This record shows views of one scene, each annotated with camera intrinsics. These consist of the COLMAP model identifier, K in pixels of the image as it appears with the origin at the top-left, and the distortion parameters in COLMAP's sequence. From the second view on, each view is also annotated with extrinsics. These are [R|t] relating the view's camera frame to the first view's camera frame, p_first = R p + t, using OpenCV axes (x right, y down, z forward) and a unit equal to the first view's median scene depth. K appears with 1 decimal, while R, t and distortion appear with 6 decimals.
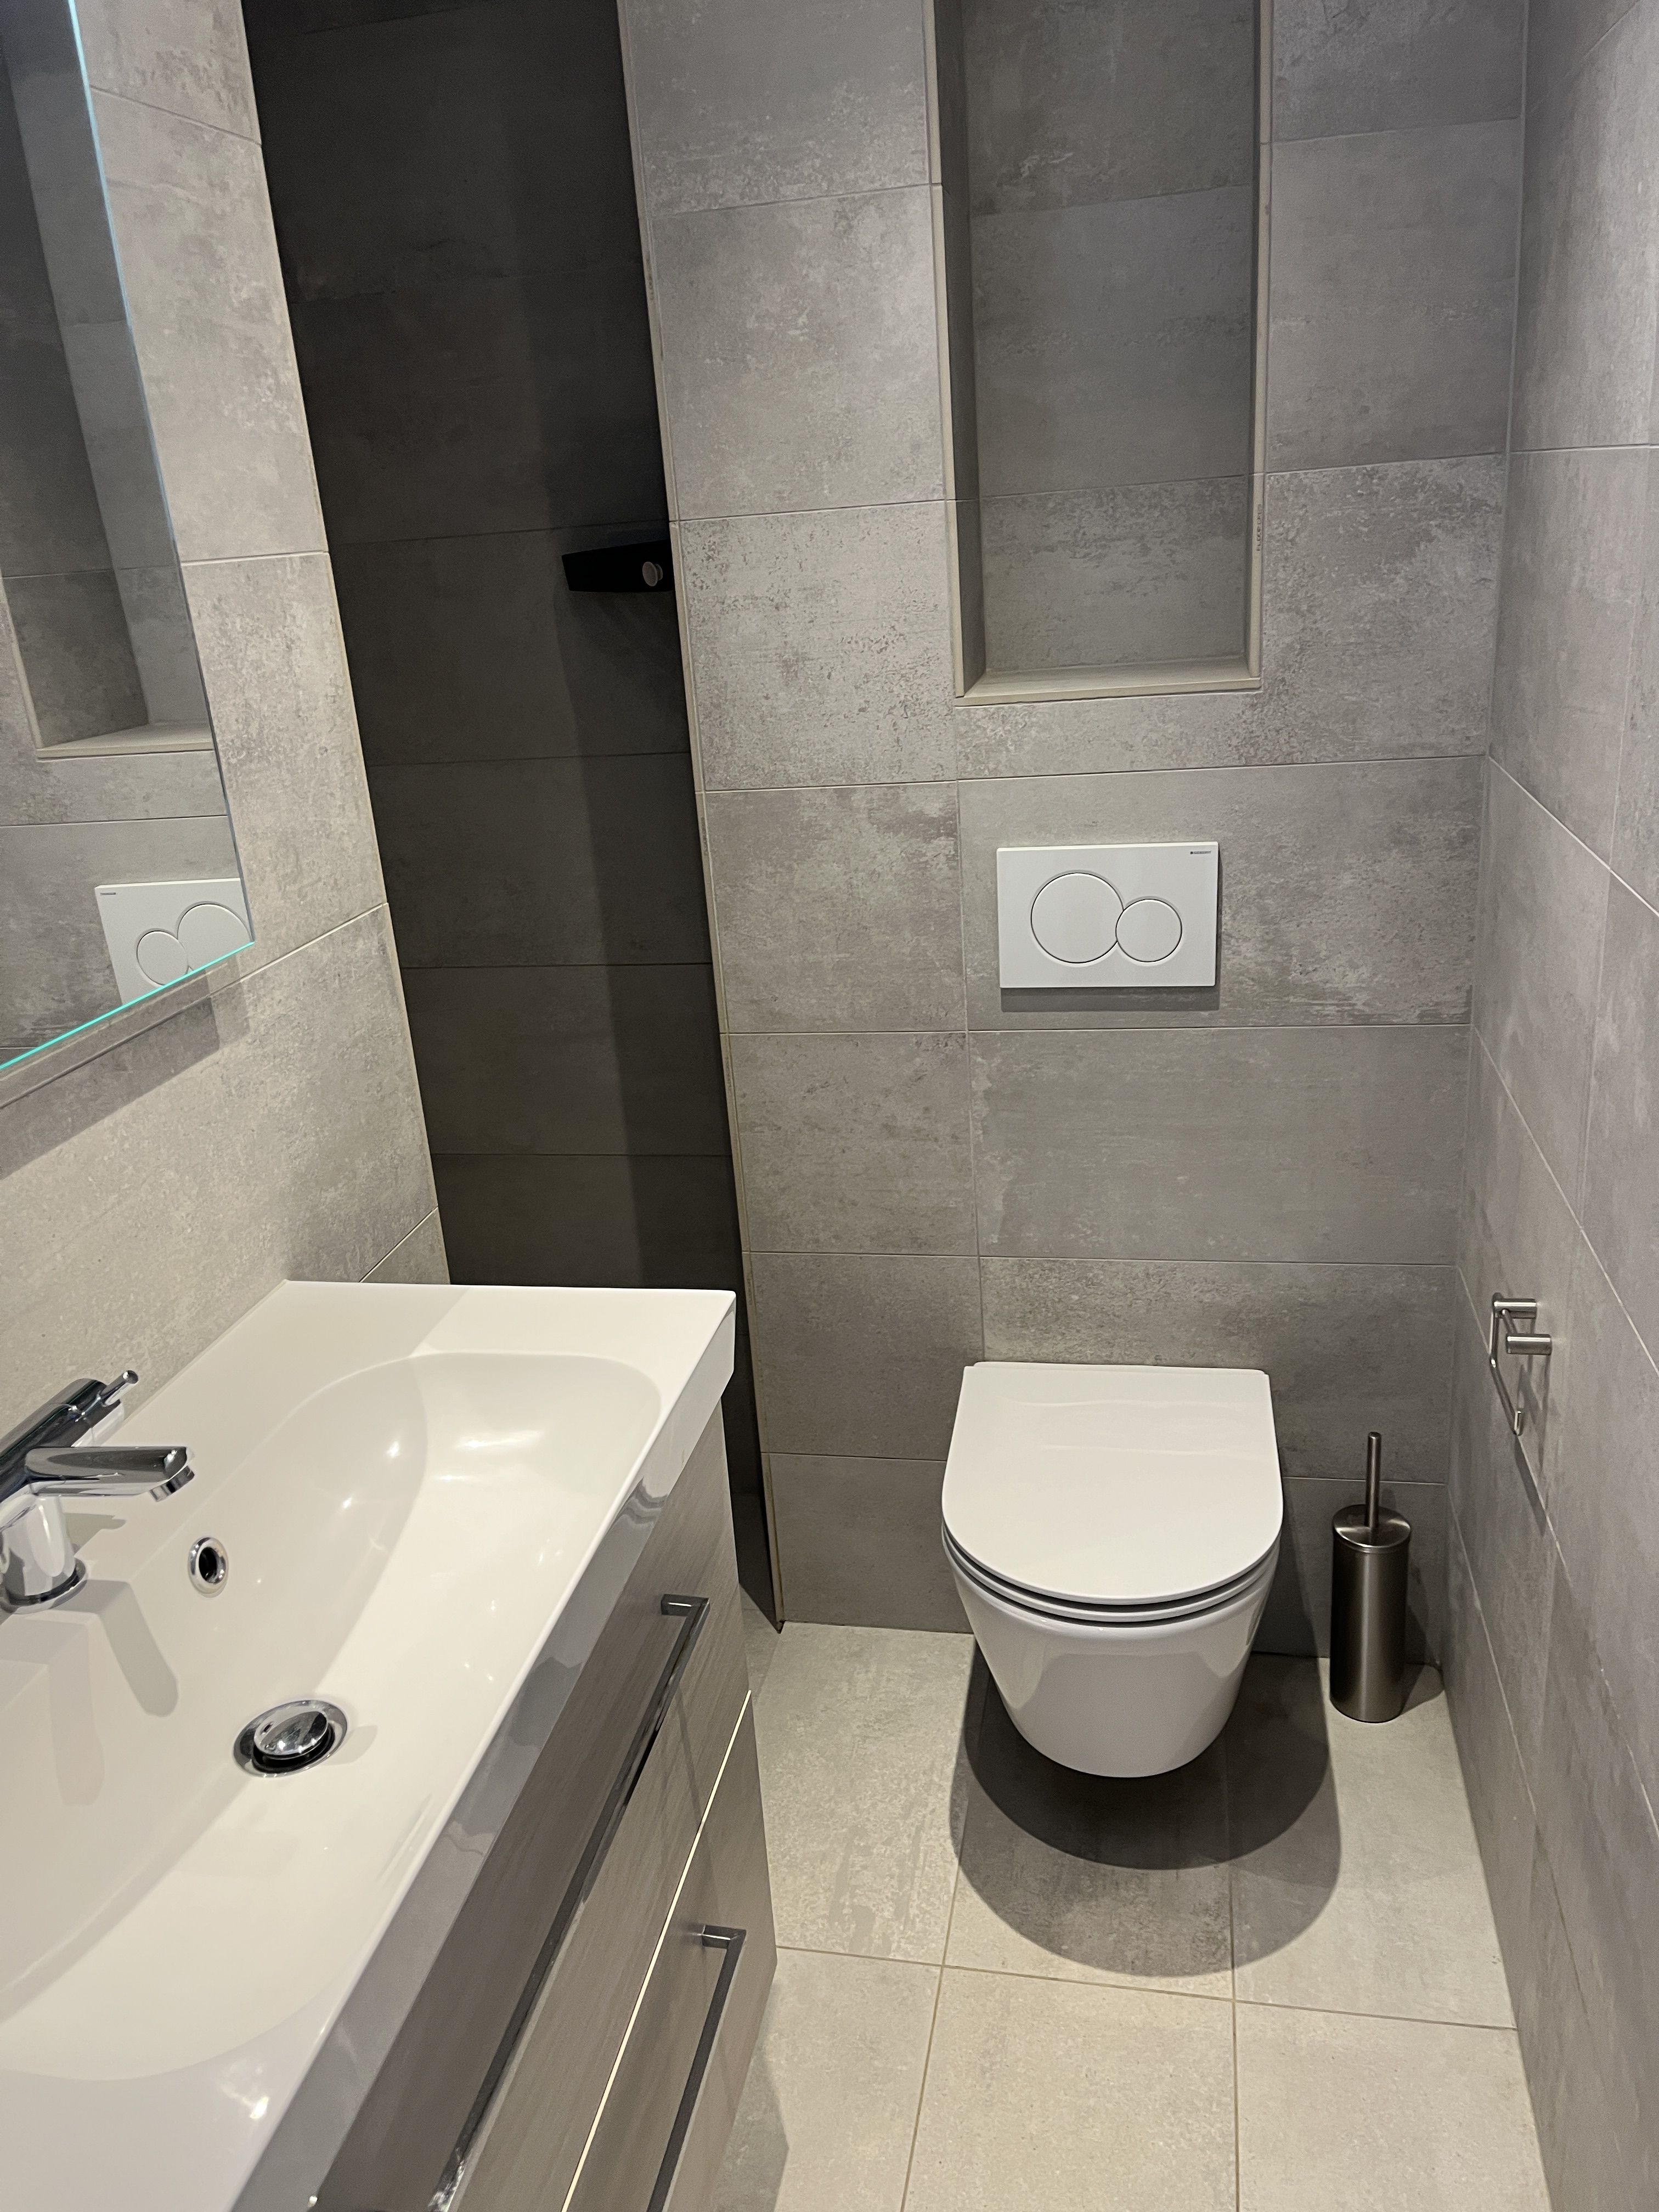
lens RADIAL K [[1686.9, 0, 808.1], [0, 1686.9, 1096.6], [0, 0, 1]] dist [0.055552, -0.049044]
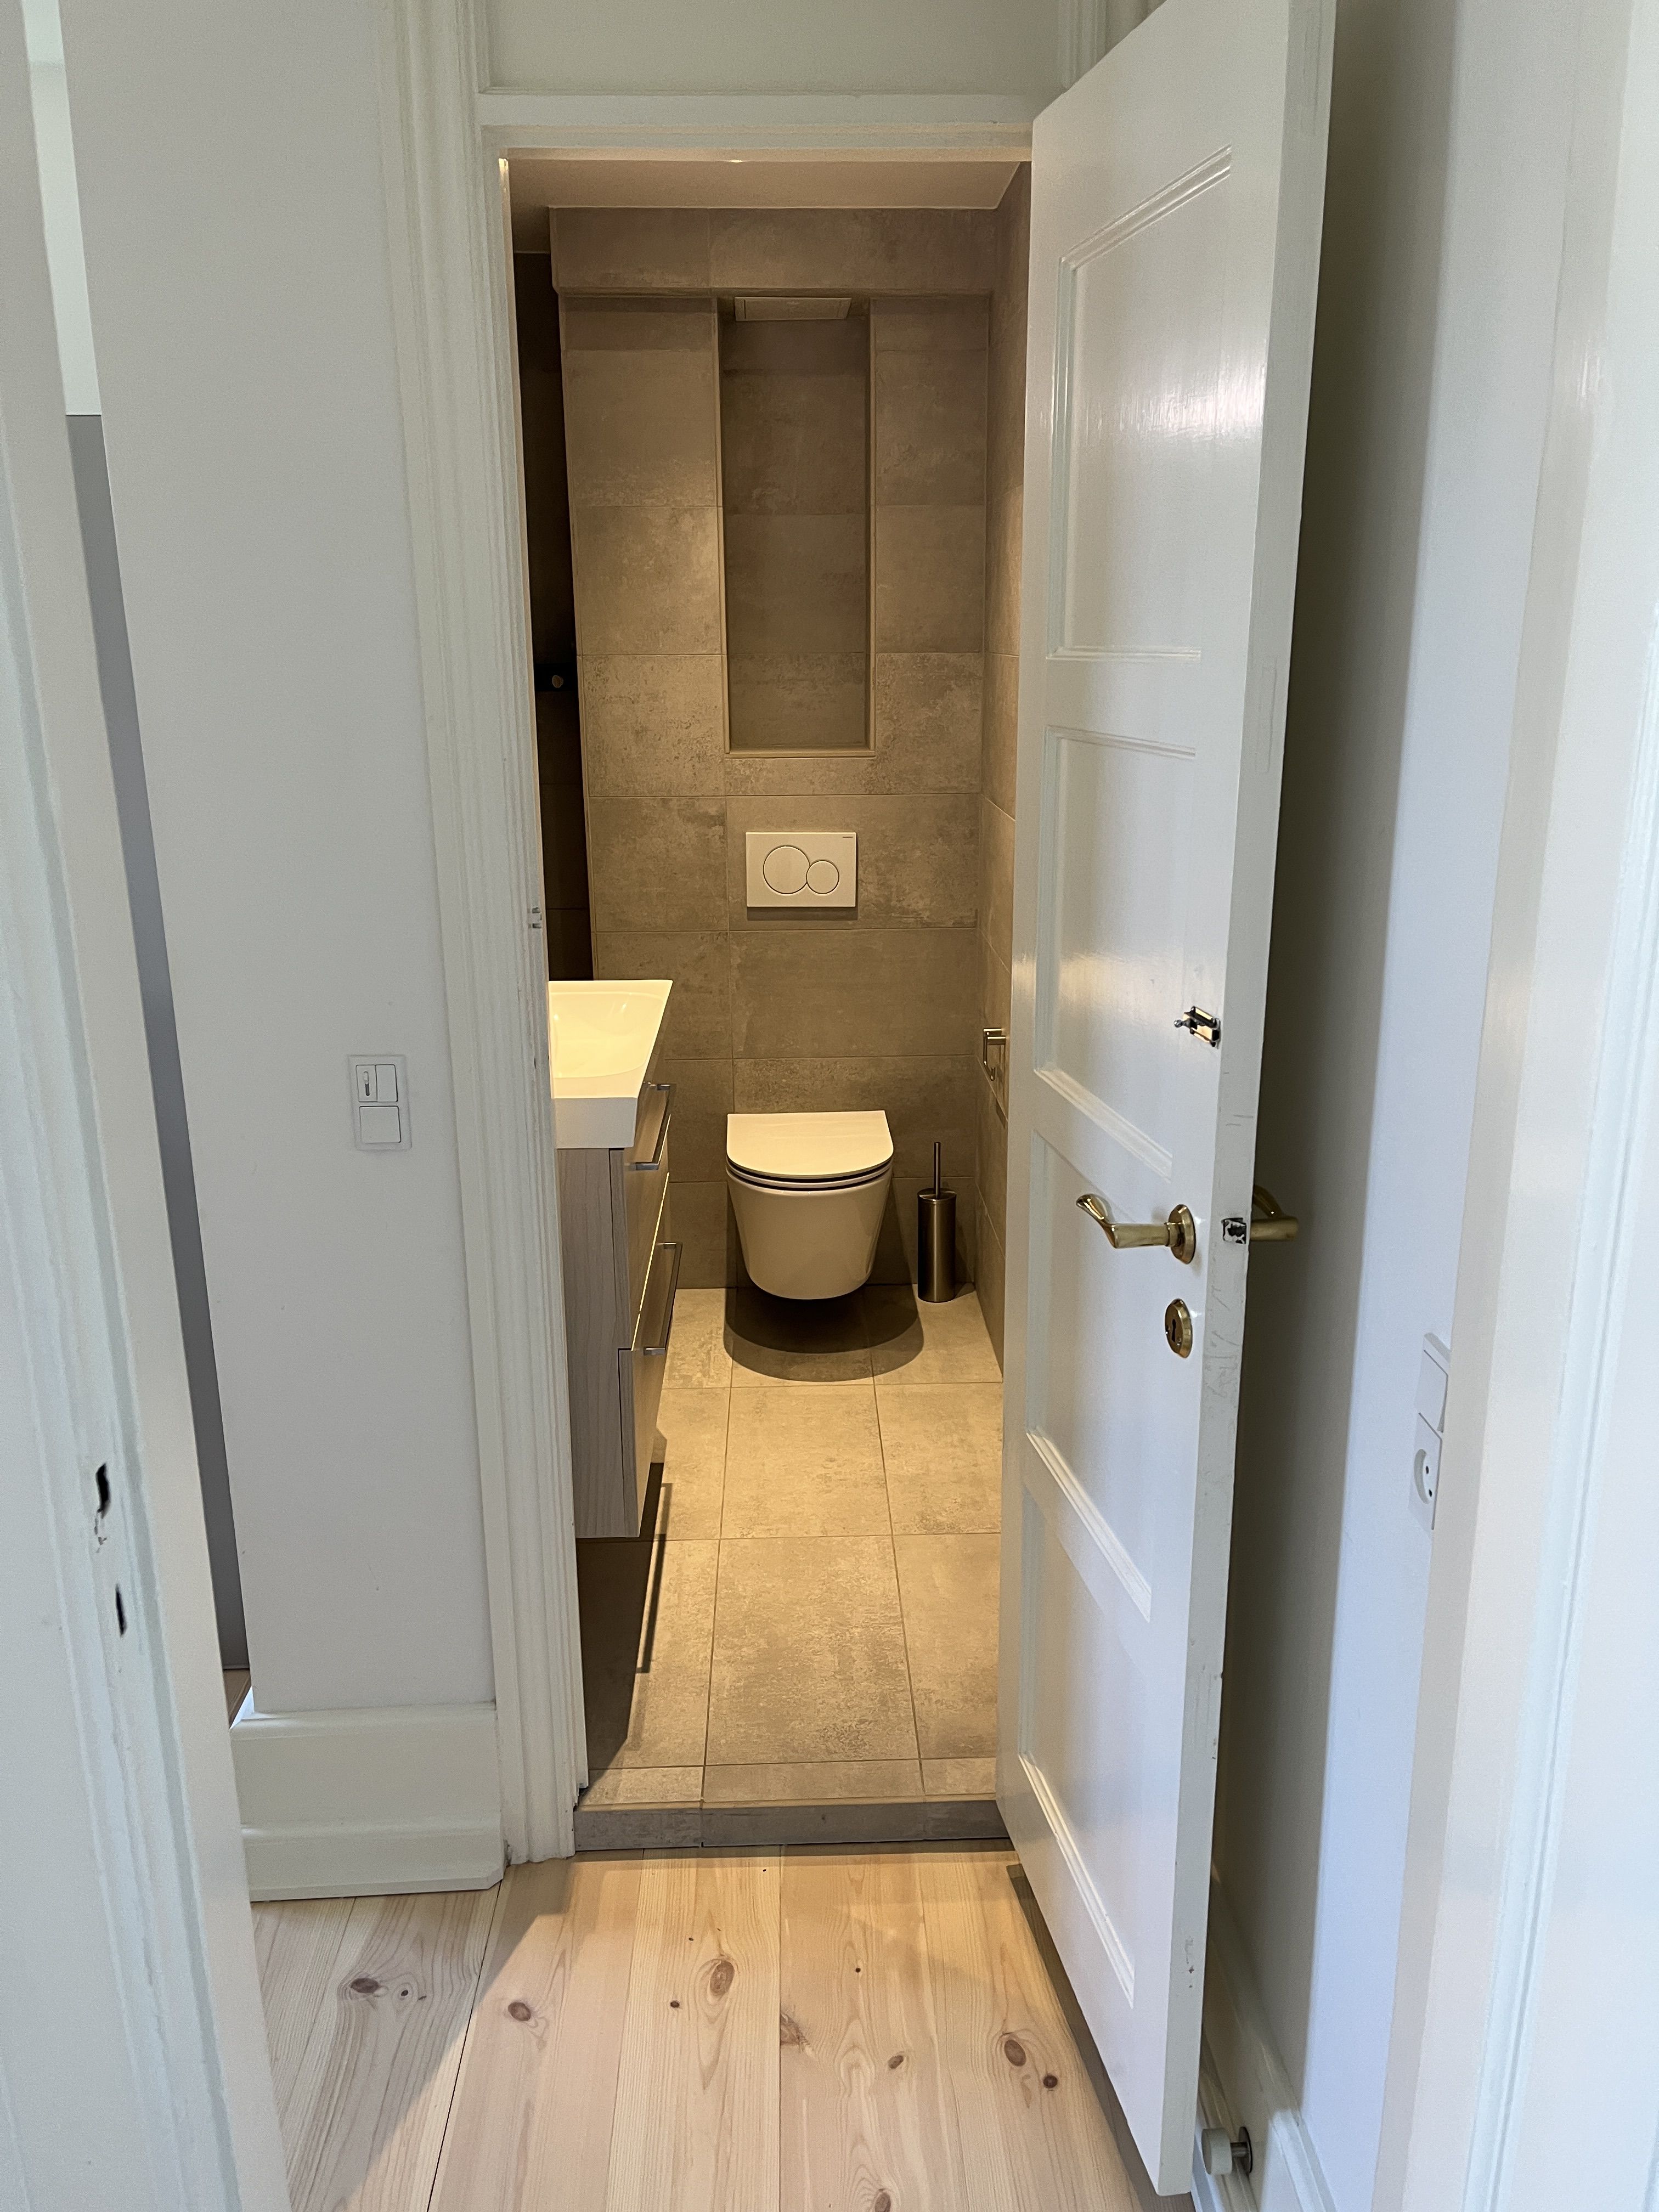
lens RADIAL K [[1686.9, 0, 834.0], [0, 1686.9, 1115.1], [0, 0, 1]] dist [0.055552, -0.049044]
pose [[0.969285, -0.001376, 0.245936, -0.269645], [0.017371, 0.997870, -0.062878, 0.303041], [-0.245325, 0.065219, 0.967245, -0.884686]]
